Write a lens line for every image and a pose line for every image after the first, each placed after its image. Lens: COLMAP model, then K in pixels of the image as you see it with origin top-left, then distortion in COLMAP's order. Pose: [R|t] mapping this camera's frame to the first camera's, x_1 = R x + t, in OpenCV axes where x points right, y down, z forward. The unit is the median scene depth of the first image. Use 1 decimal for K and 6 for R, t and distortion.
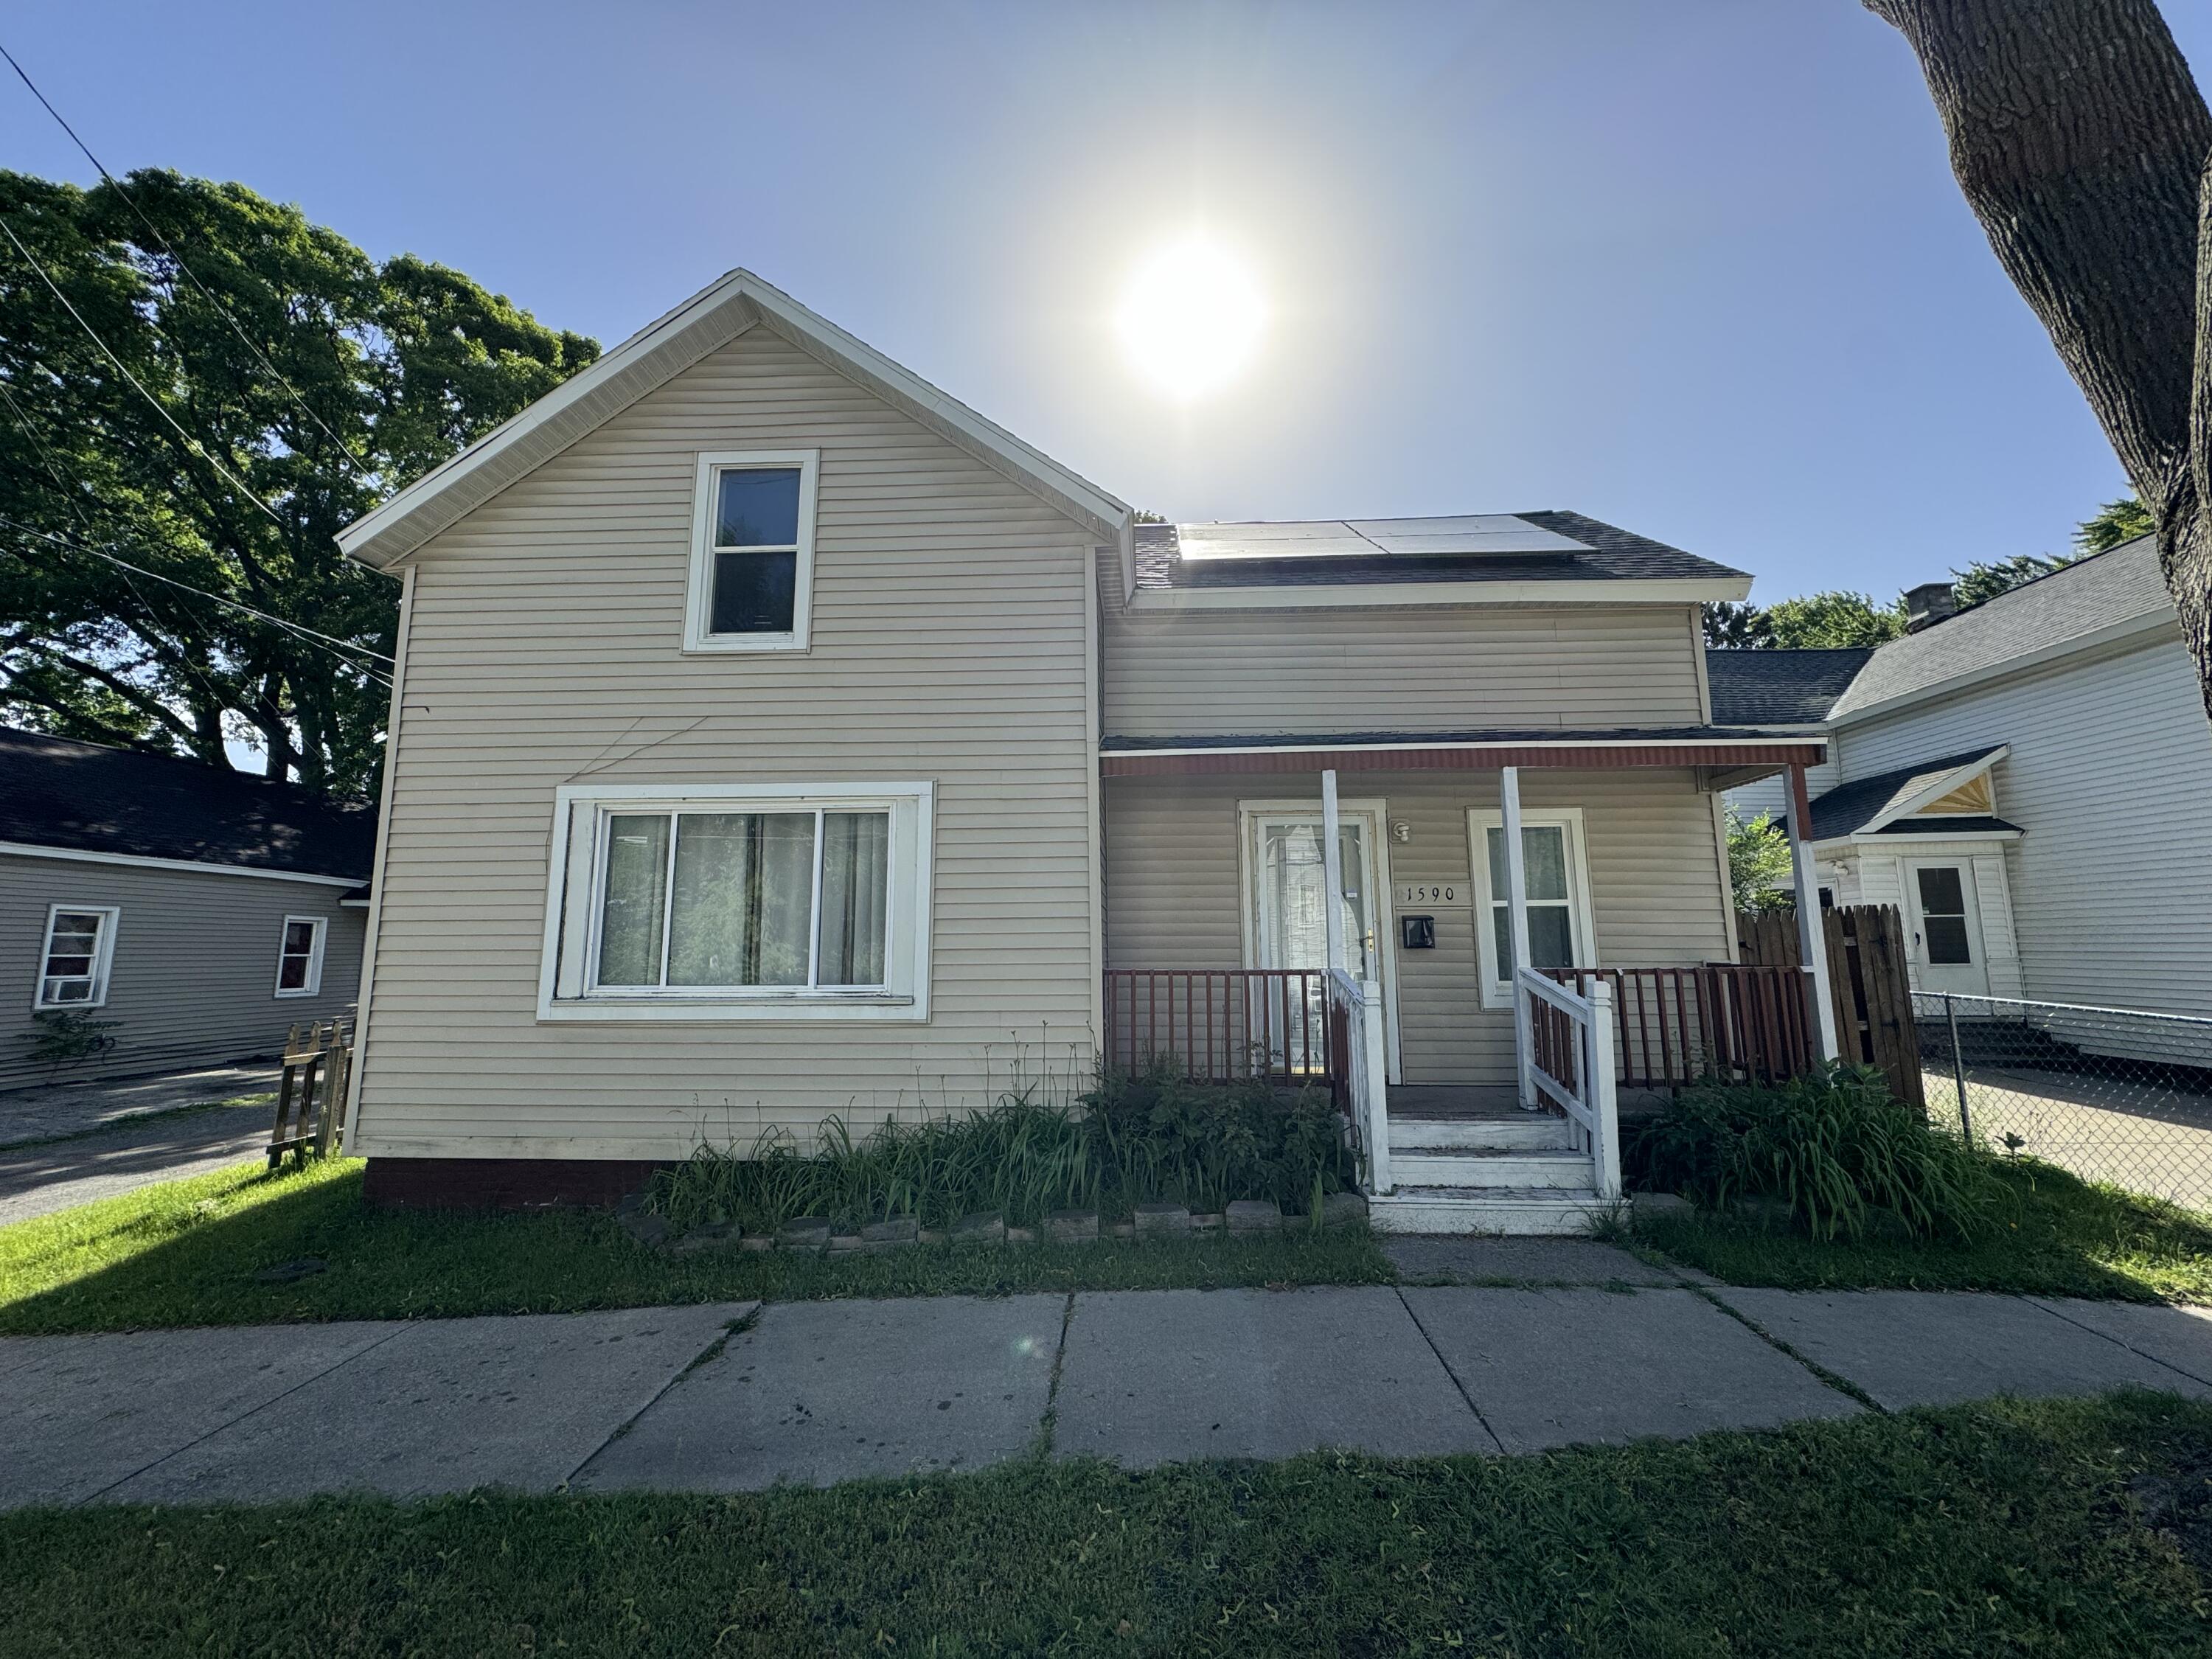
lens RADIAL K [[879.5, 0, 1101.7], [0, 879.5, 828.9], [0, 0, 1]] dist [-0.002896, 0.000092]
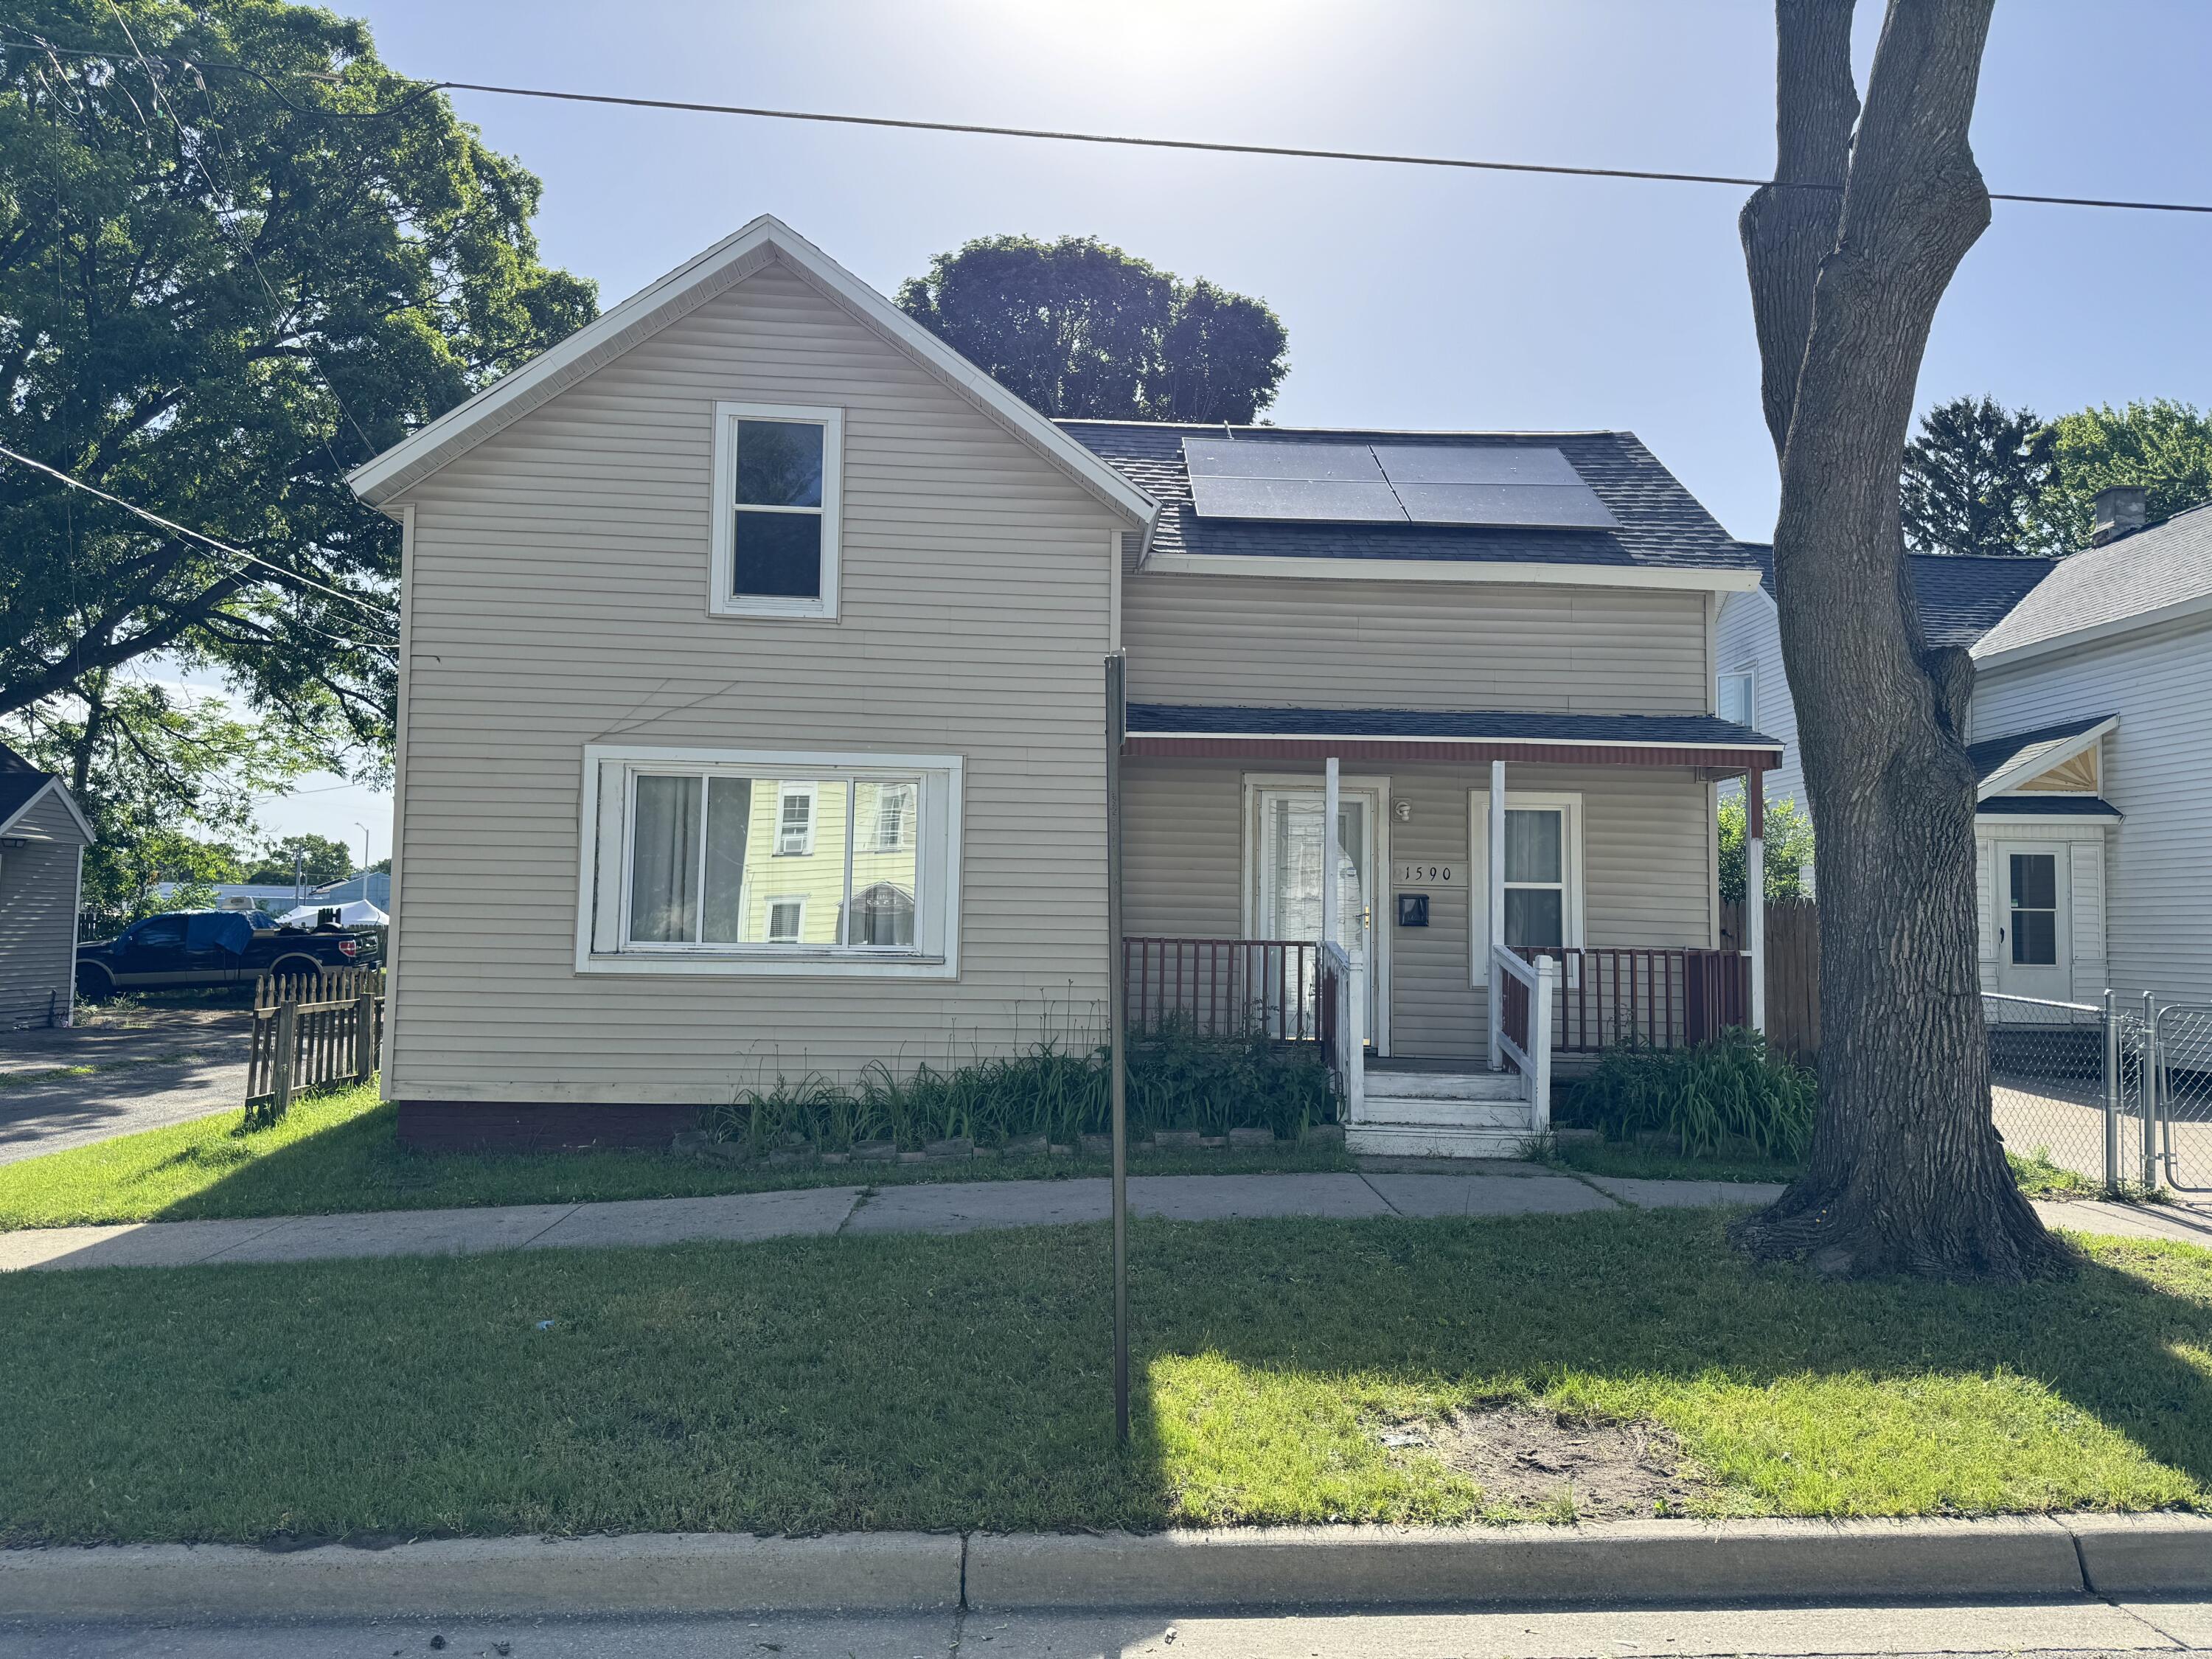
lens RADIAL K [[1548.3, 0, 1103.5], [0, 1548.3, 835.8], [0, 0, 1]] dist [0.060292, -0.010526]
pose [[0.995029, 0.030941, 0.094655, -0.190498], [-0.038057, 0.996508, 0.074320, -0.099227], [-0.092025, -0.077552, 0.992732, -0.834823]]
